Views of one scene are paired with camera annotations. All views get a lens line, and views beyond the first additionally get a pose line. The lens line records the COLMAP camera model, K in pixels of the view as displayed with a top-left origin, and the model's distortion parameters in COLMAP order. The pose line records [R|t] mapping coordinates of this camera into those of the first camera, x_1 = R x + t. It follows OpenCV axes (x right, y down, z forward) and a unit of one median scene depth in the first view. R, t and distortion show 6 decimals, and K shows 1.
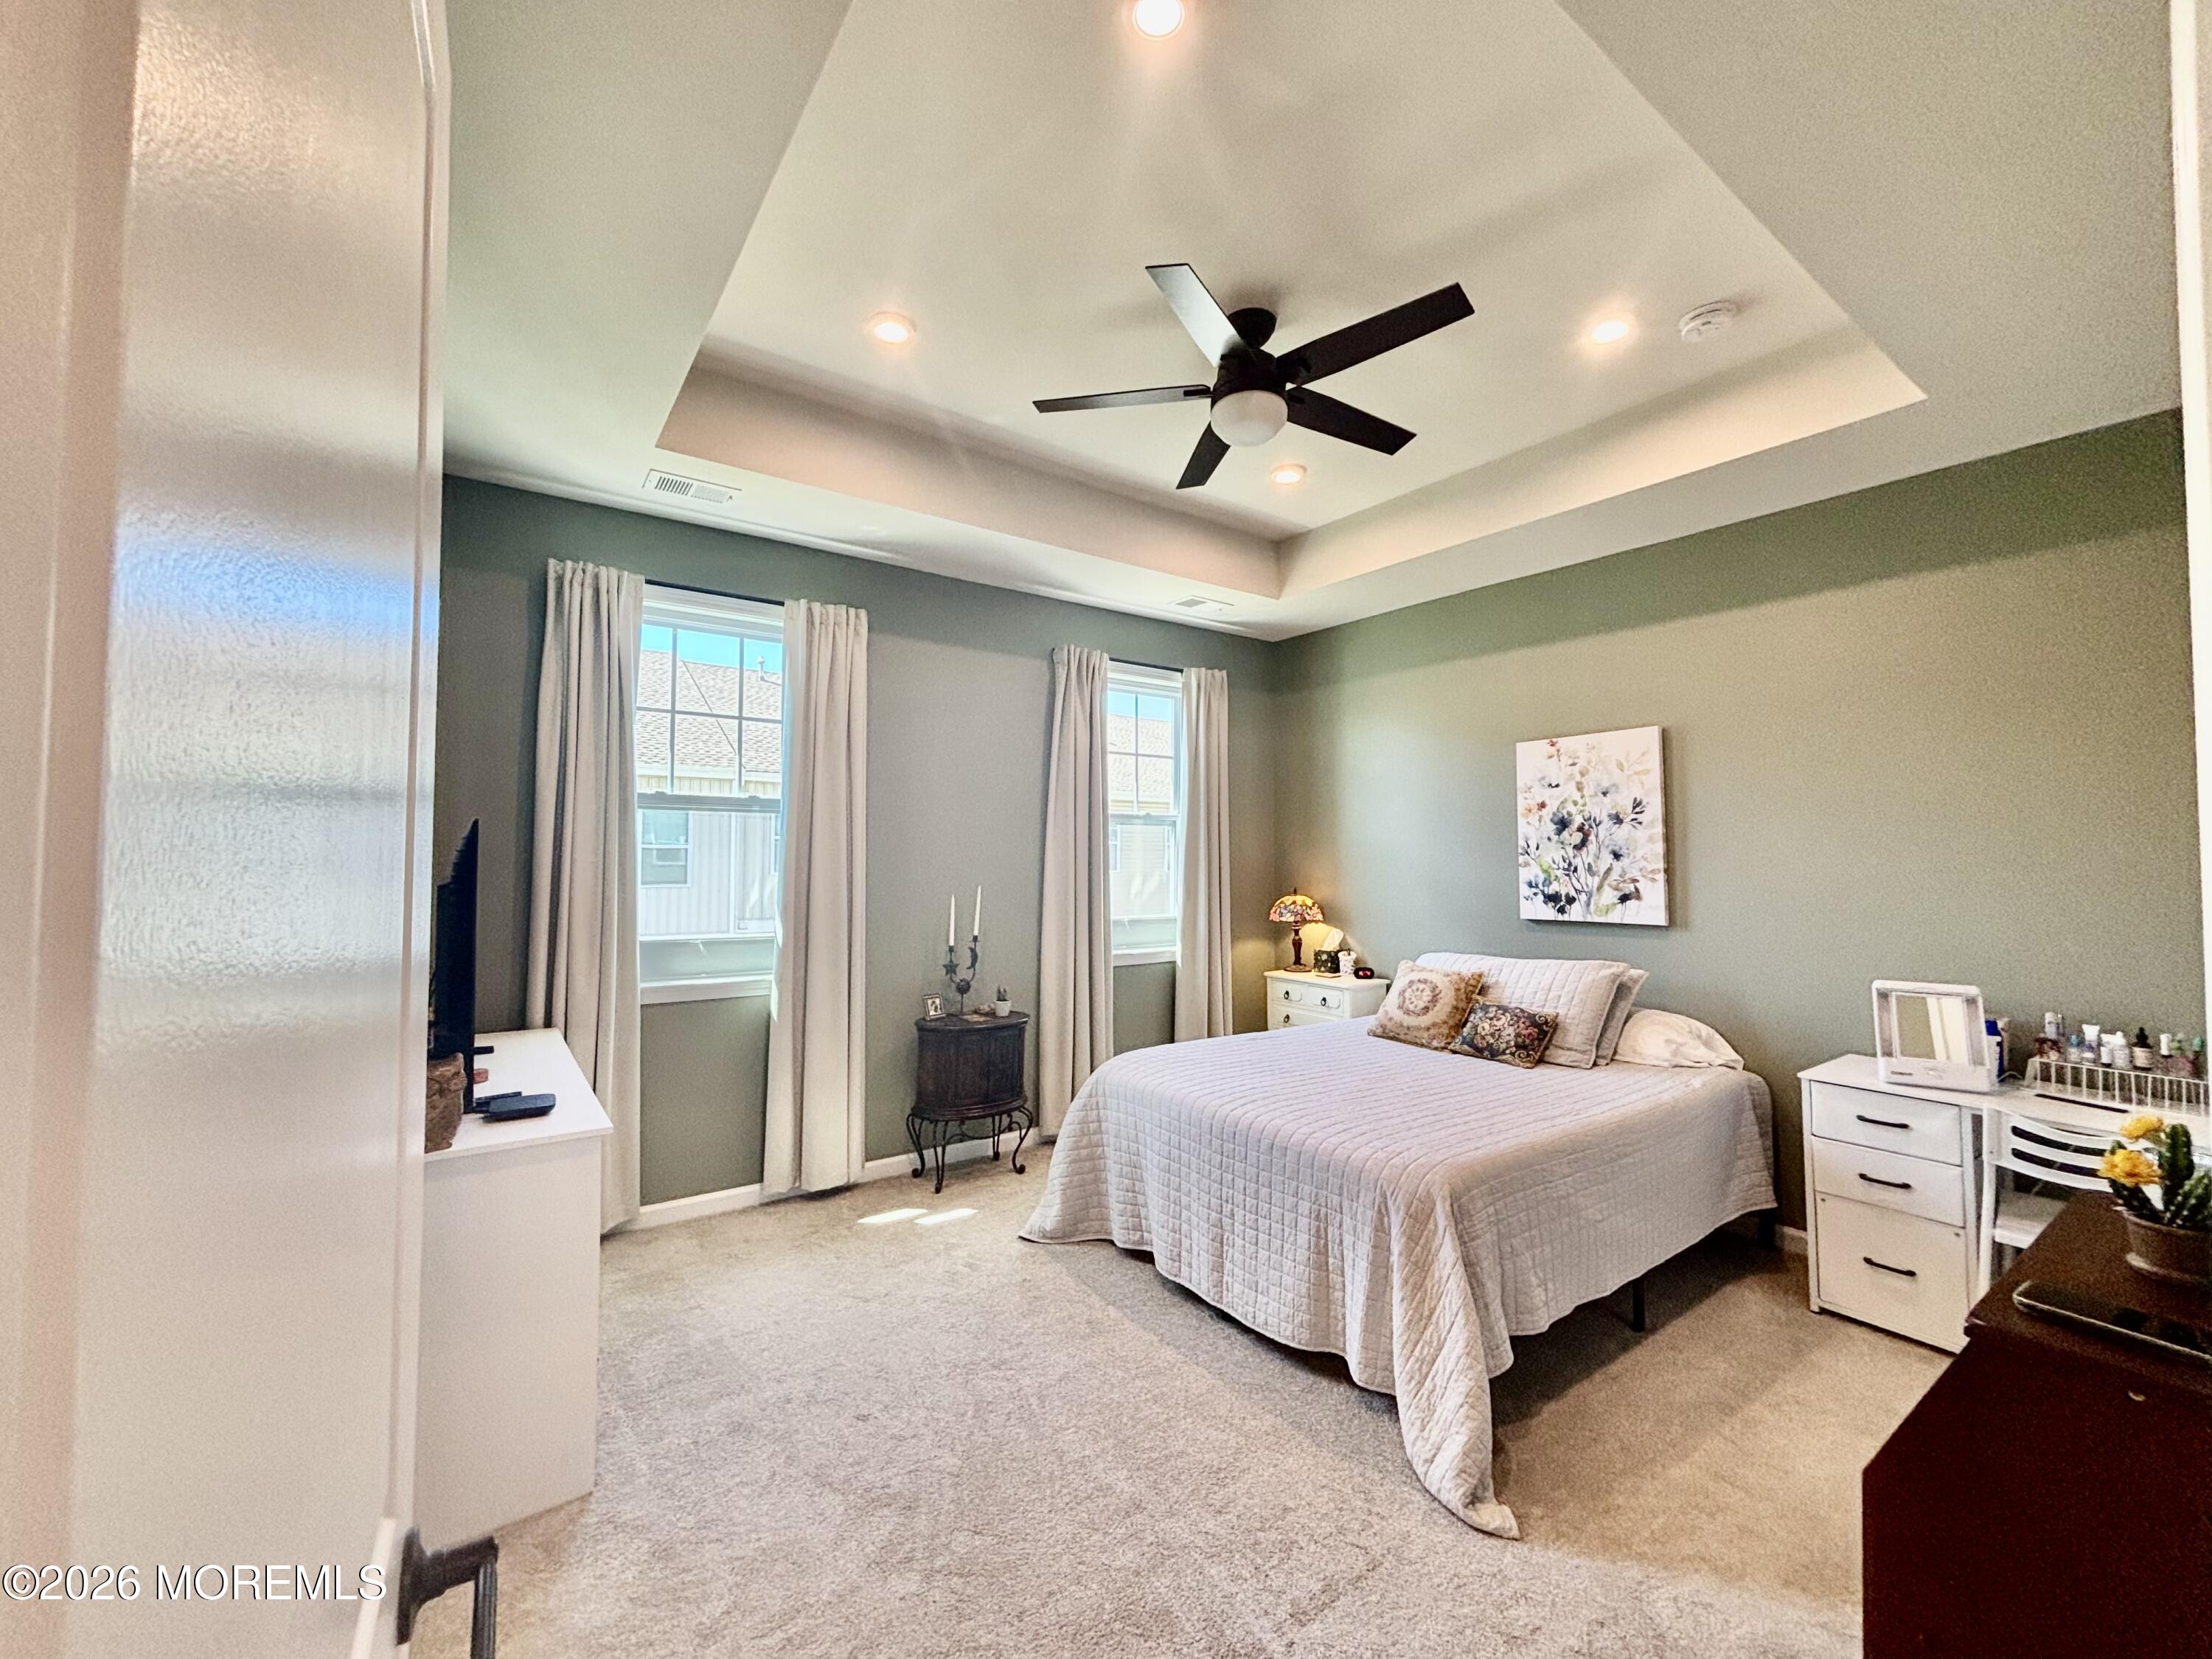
lens RADIAL K [[891.4, 0, 1106.0], [0, 891.4, 829.5], [0, 0, 1]] dist [0.013639, -0.005200]
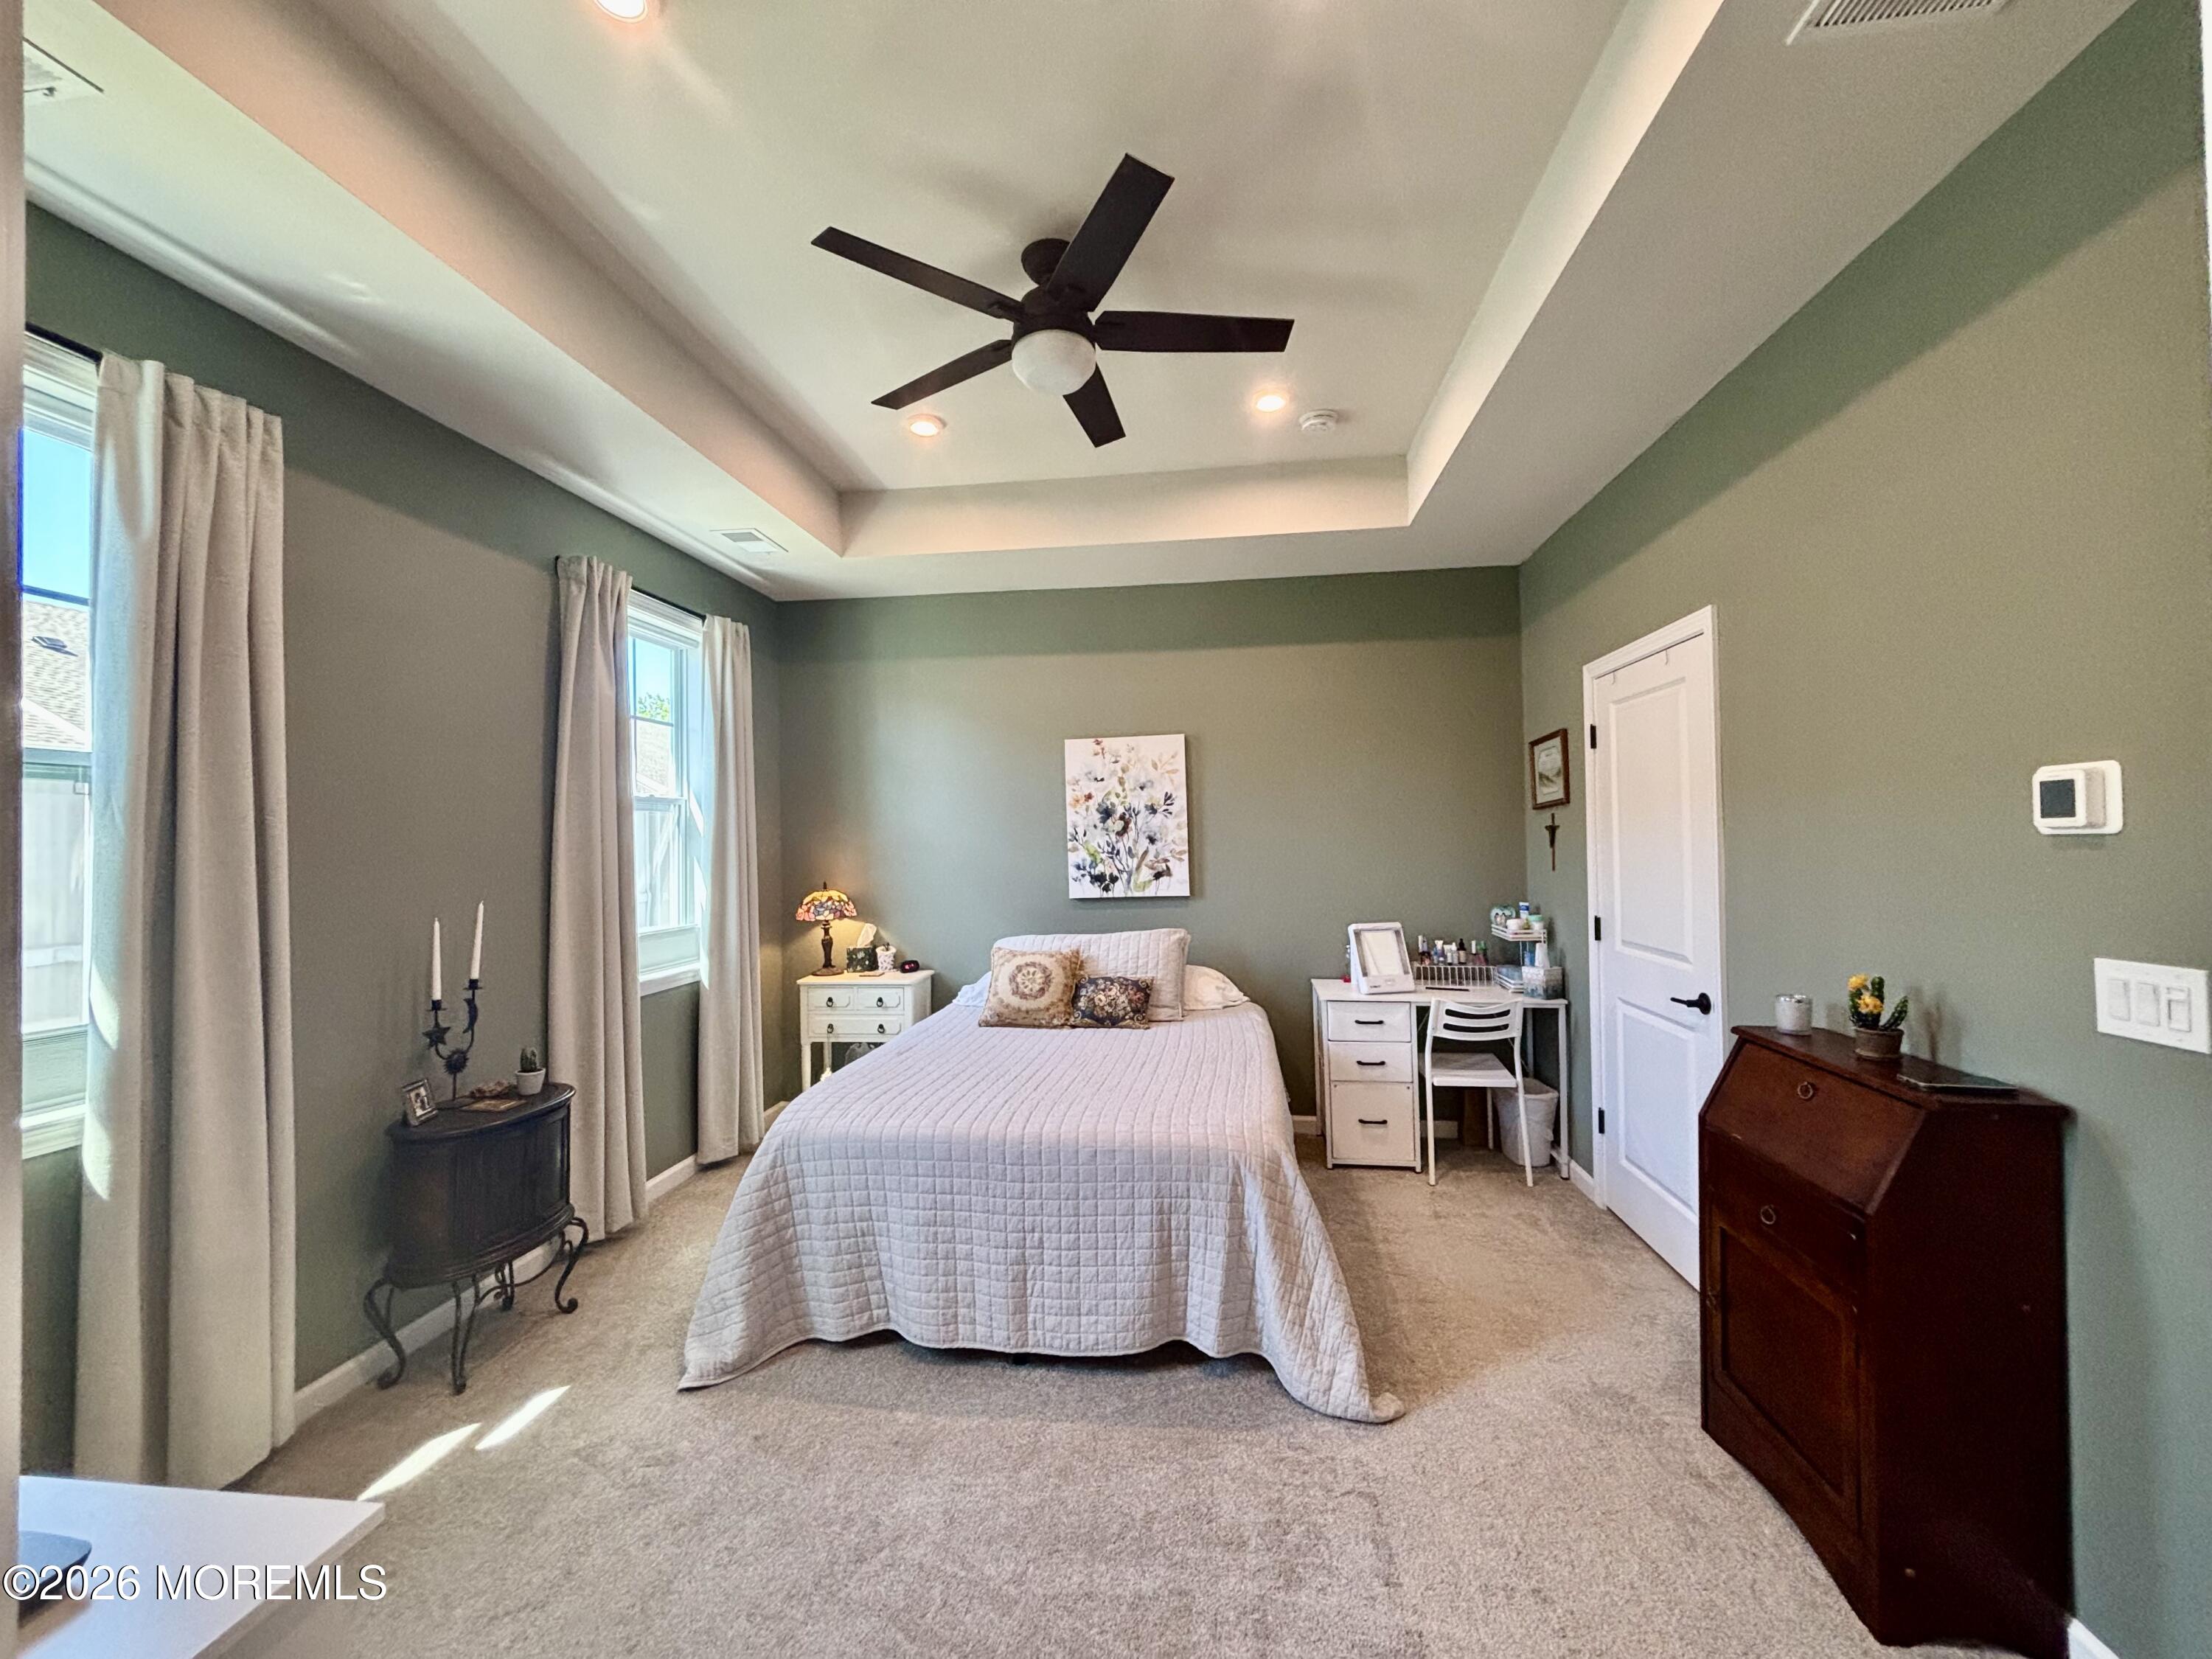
lens RADIAL K [[882.7, 0, 1104.2], [0, 882.7, 833.6], [0, 0, 1]] dist [0.032609, -0.023303]
pose [[0.685303, -0.010387, 0.728184, -0.327310], [-0.003409, 0.999842, 0.017470, 0.000137], [-0.728250, -0.014455, 0.685159, 0.241055]]
